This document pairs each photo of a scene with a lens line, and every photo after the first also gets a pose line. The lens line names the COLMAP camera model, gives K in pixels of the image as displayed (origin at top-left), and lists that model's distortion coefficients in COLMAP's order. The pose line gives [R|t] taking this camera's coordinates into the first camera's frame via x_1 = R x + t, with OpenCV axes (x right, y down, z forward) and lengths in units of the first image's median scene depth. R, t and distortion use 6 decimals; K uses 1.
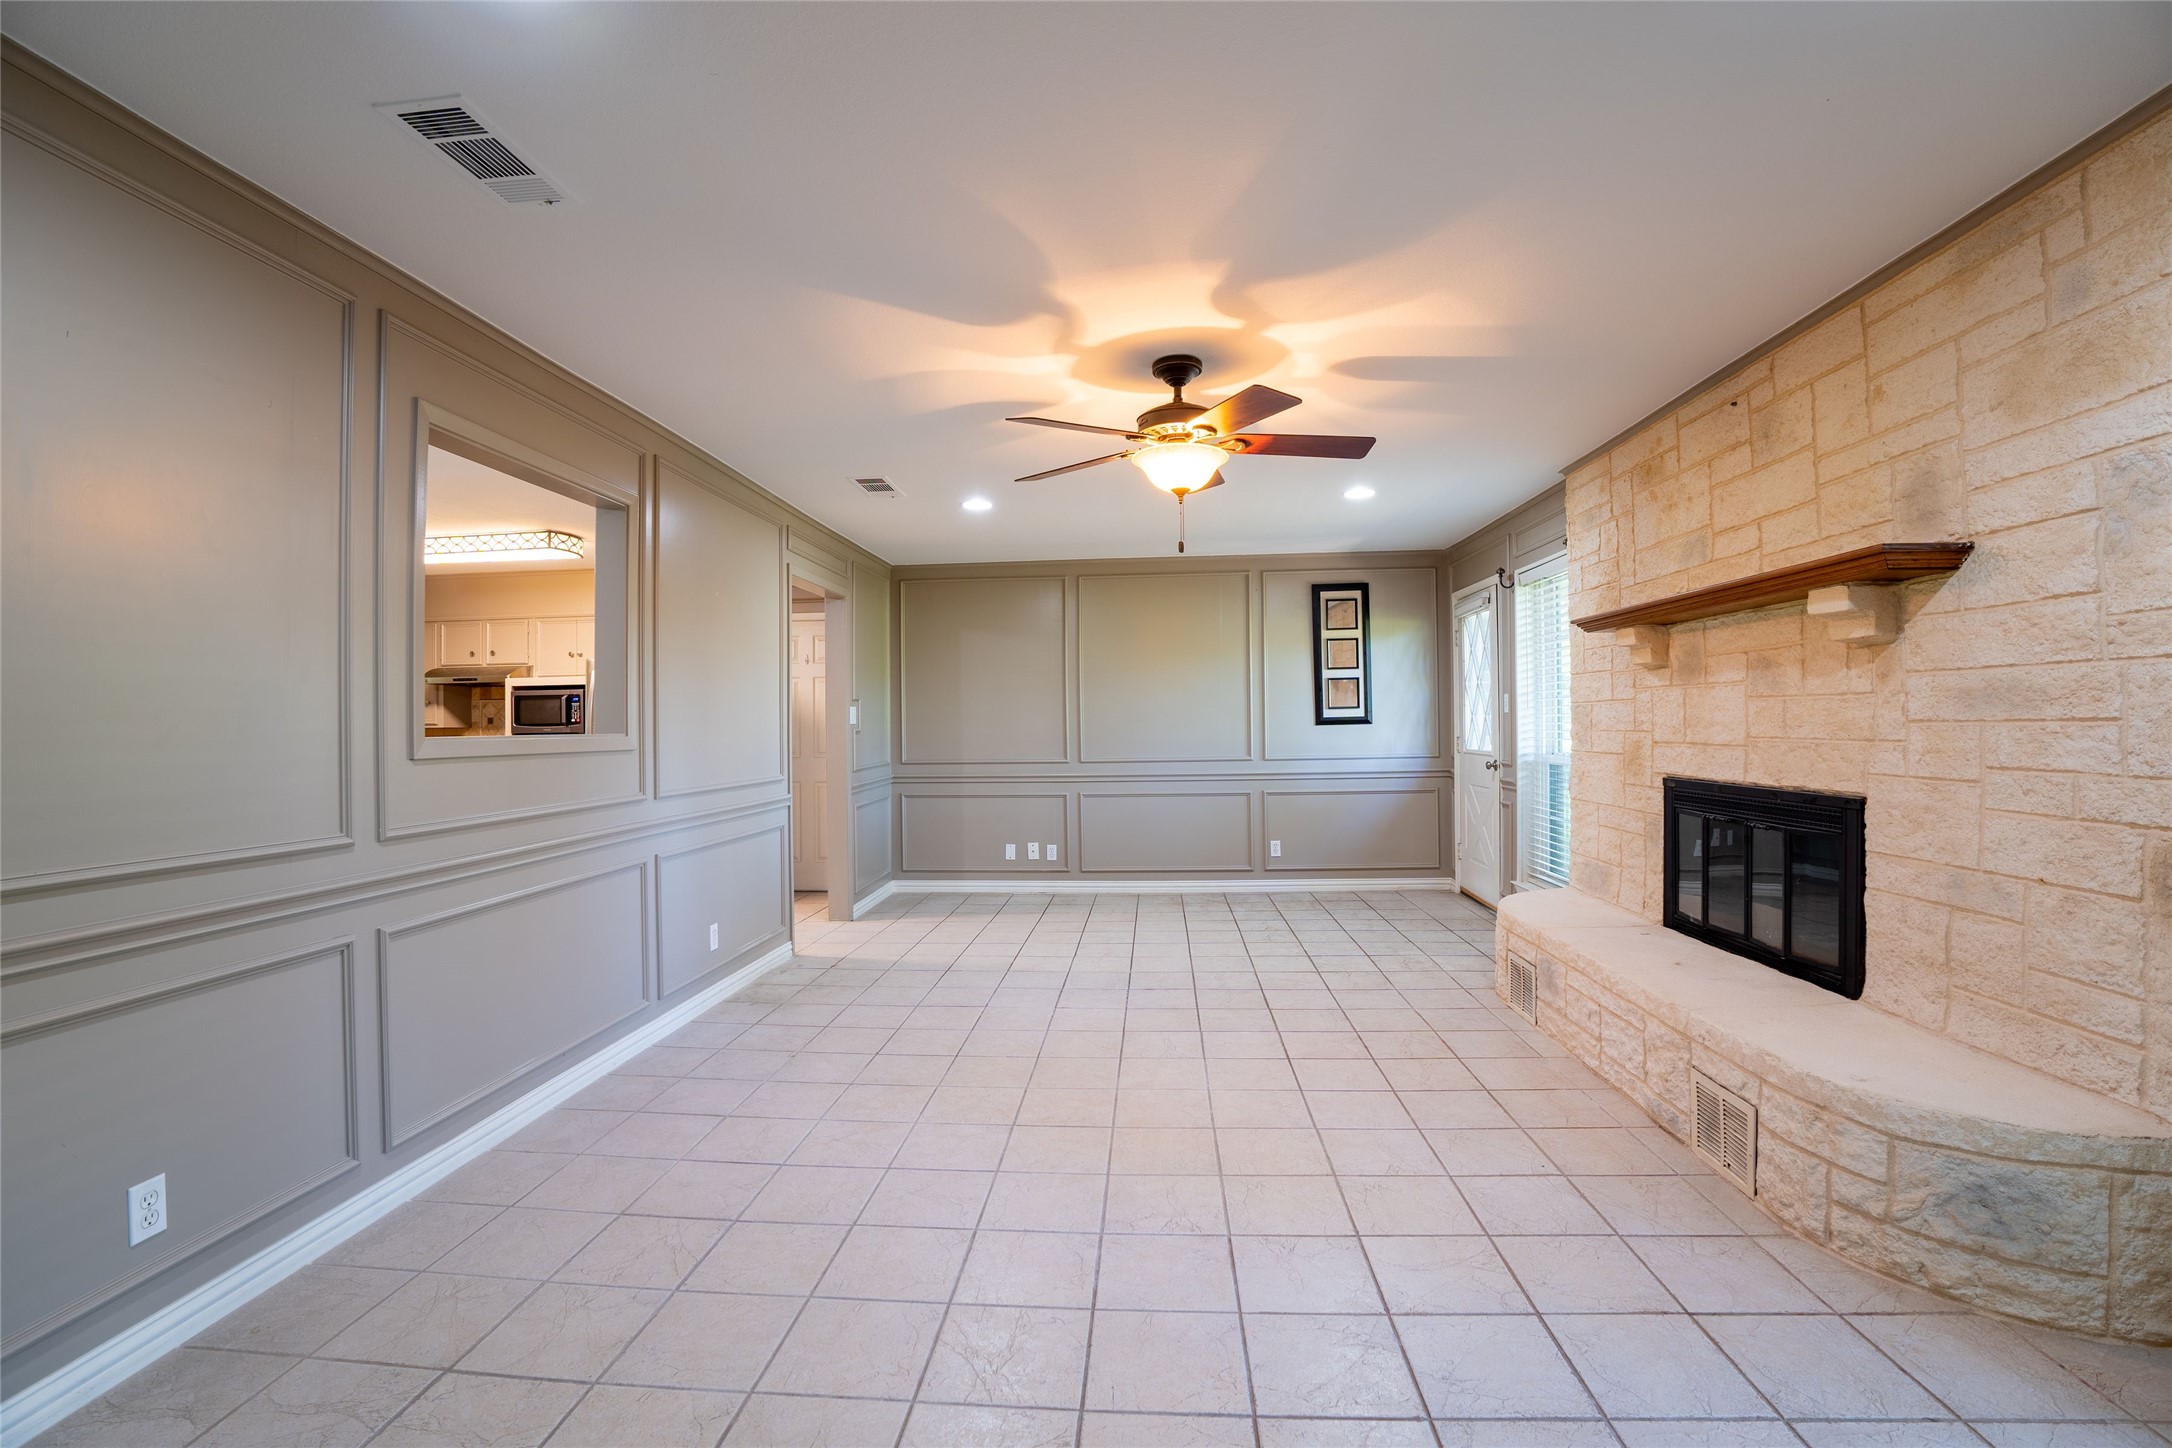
lens RADIAL K [[952.3, 0, 1095.6], [0, 952.3, 718.5], [0, 0, 1]] dist [-0.075634, 0.017847]
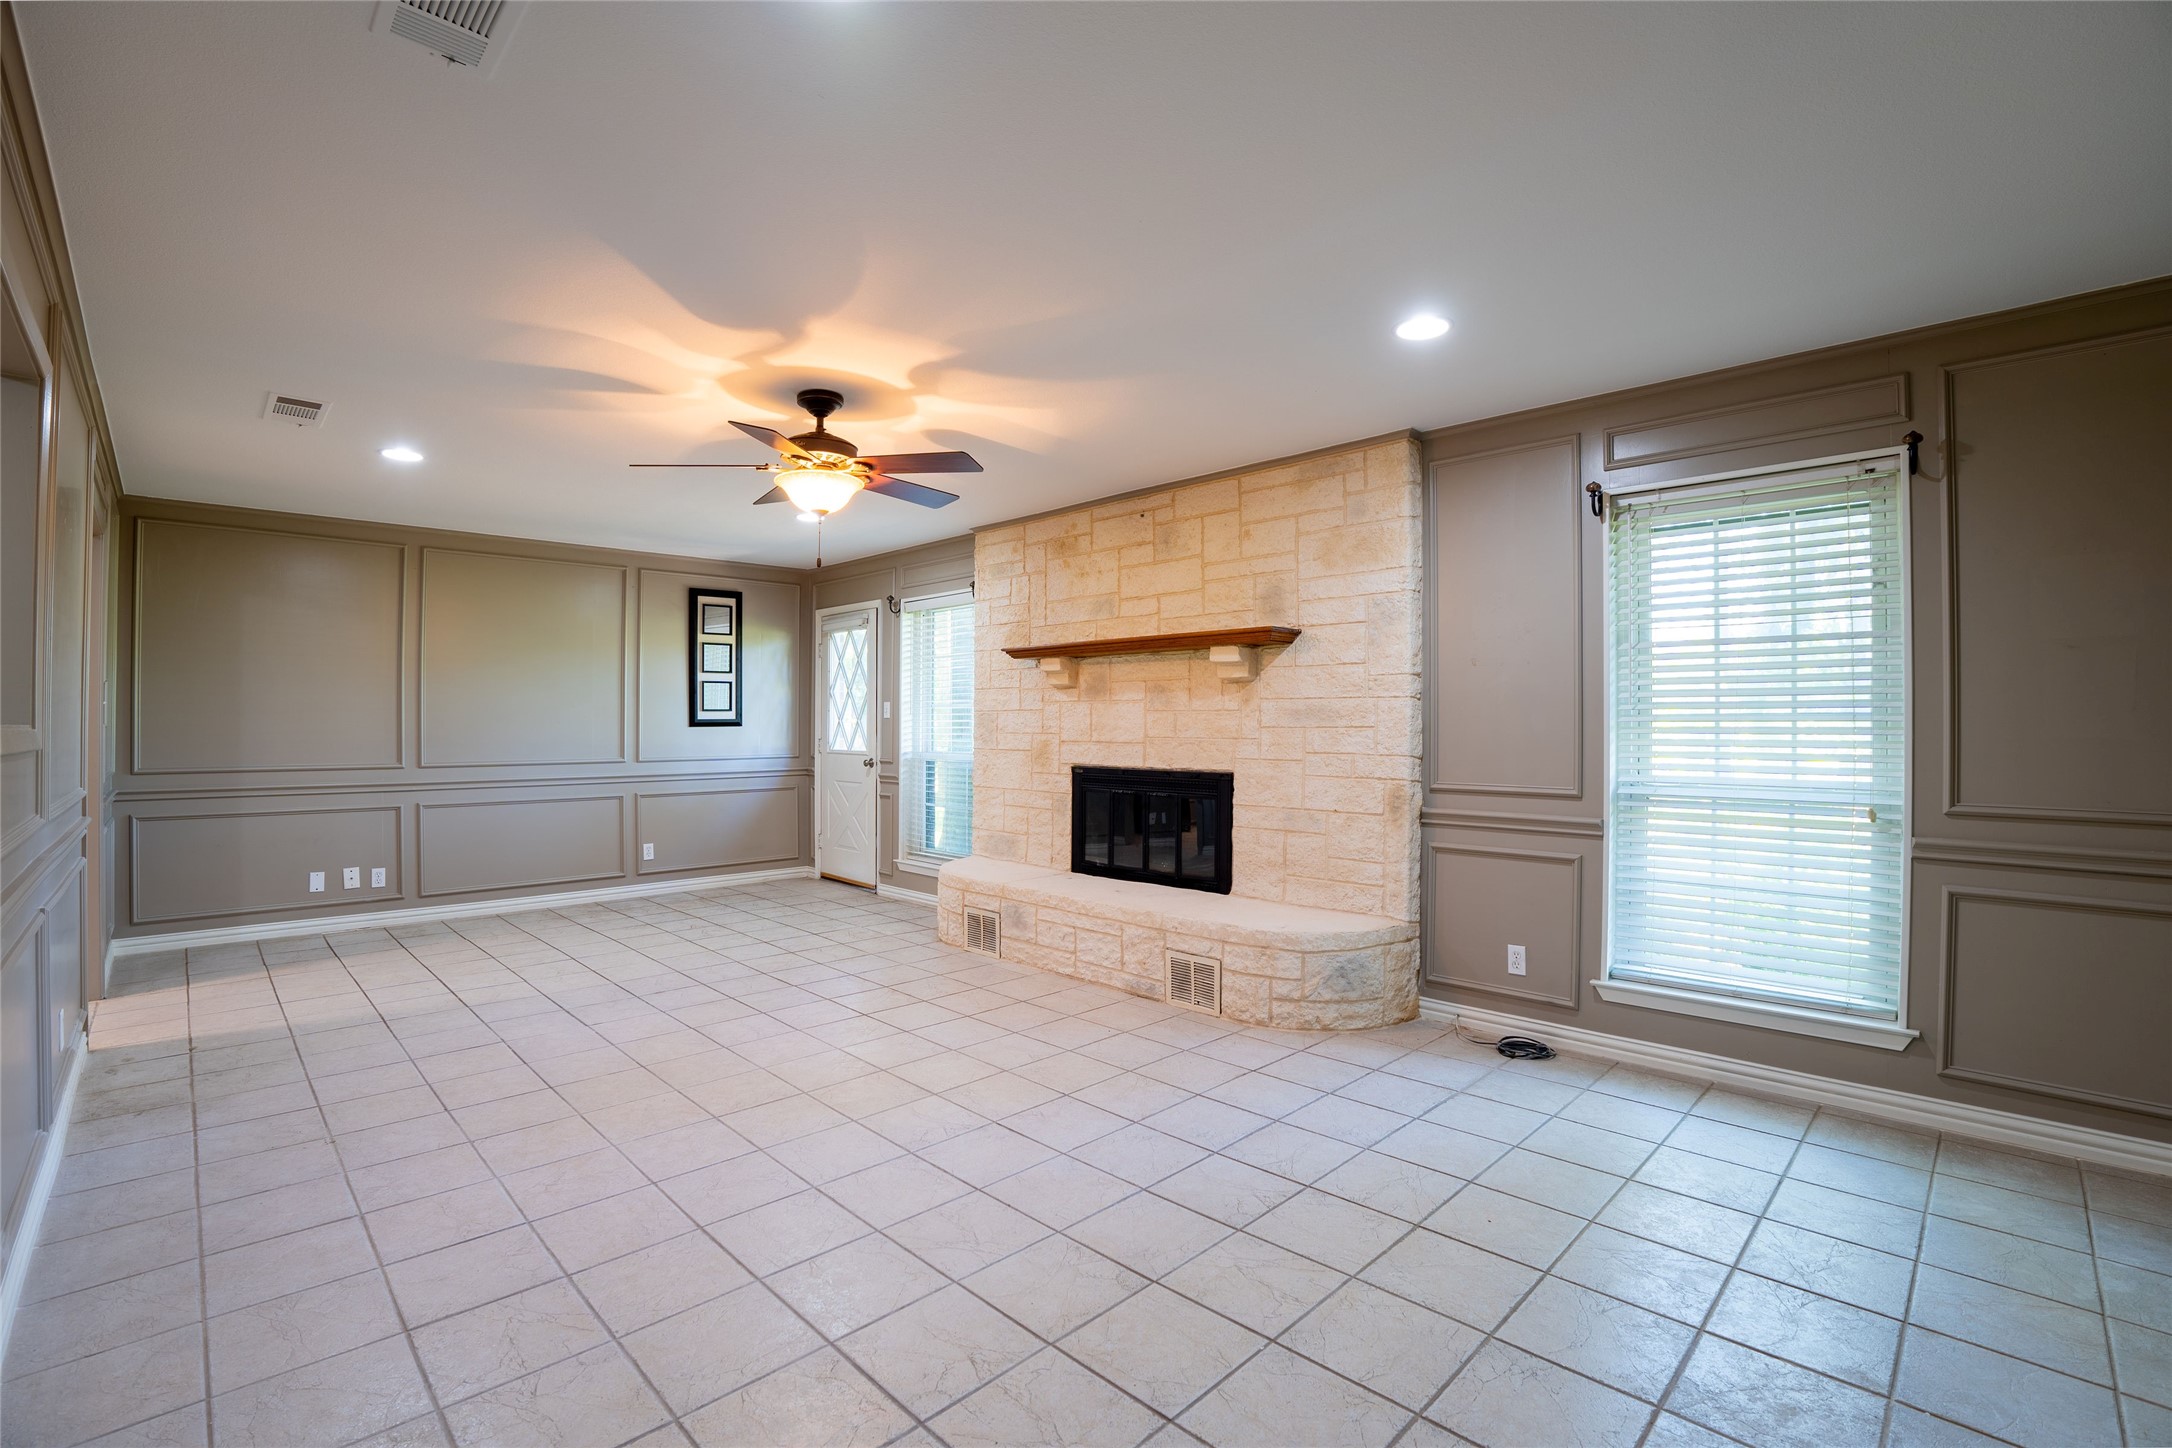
lens RADIAL K [[952.3, 0, 1095.6], [0, 952.3, 718.5], [0, 0, 1]] dist [-0.075634, 0.017847]
pose [[0.656100, 0.018229, 0.754454, -0.526298], [-0.013735, 0.999831, -0.012213, 0.009839], [-0.754549, -0.002349, 0.656239, 0.033250]]
